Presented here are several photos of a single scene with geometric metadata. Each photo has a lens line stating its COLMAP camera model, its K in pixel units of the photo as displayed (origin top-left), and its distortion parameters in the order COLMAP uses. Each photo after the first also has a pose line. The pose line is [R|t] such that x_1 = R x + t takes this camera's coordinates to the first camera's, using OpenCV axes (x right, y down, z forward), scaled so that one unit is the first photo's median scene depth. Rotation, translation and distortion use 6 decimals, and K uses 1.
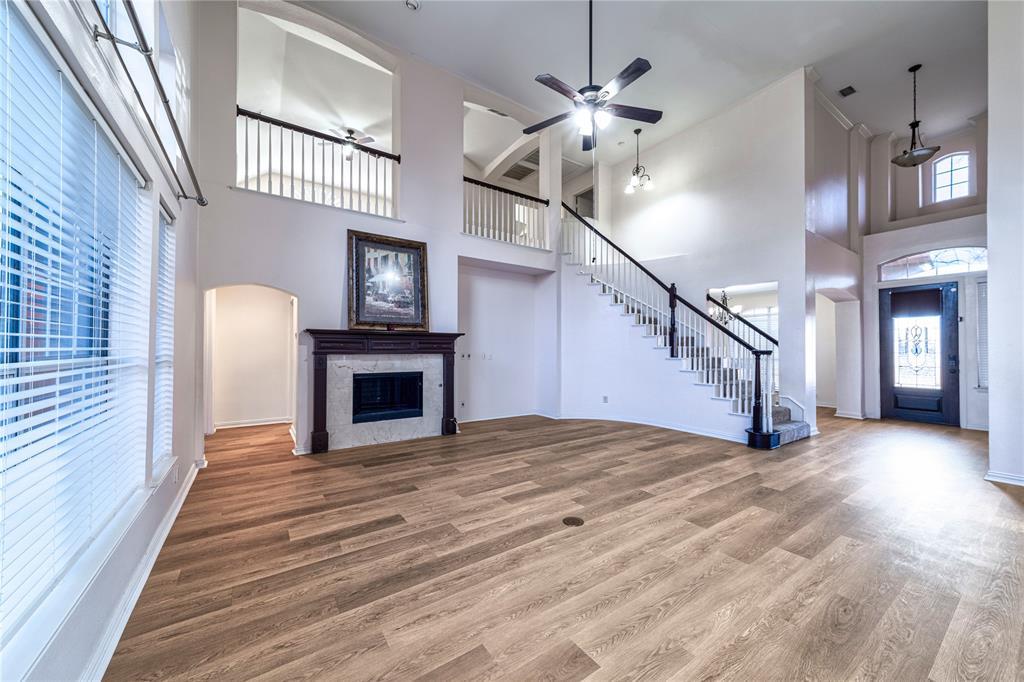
lens RADIAL K [[371.4, 0, 511.2], [0, 371.4, 345.7], [0, 0, 1]] dist [0.009554, -0.000026]
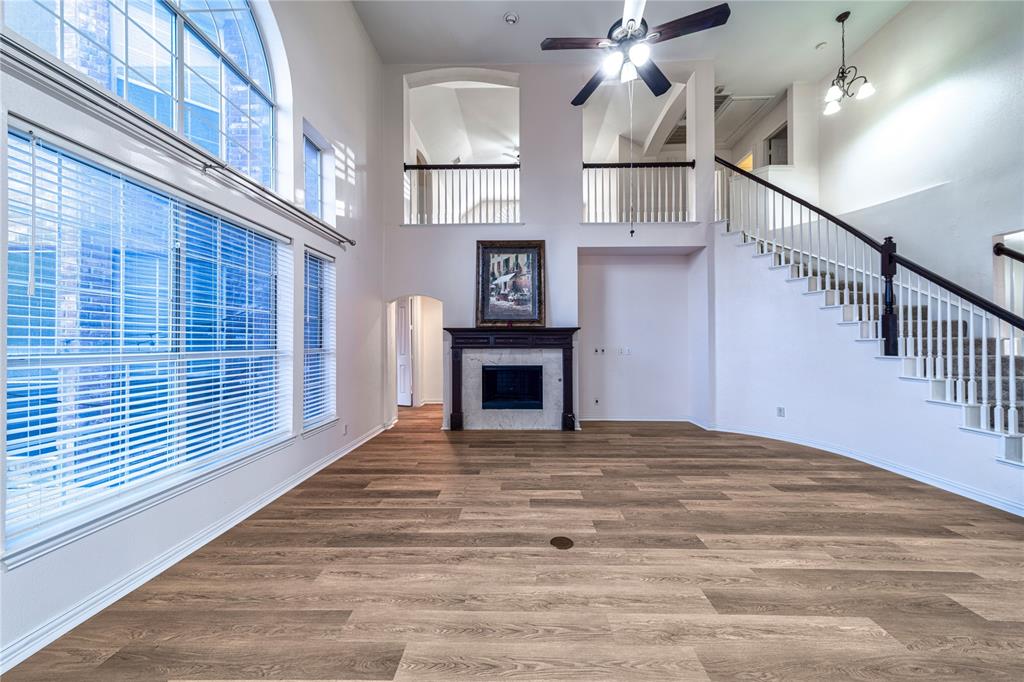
lens RADIAL K [[371.4, 0, 512.1], [0, 371.4, 340.6], [0, 0, 1]] dist [0.009554, -0.000026]
pose [[0.806957, -0.009362, -0.590536, 0.344759], [0.010587, 0.999943, -0.001386, 0.000689], [0.590516, -0.005133, 0.807010, 0.136855]]
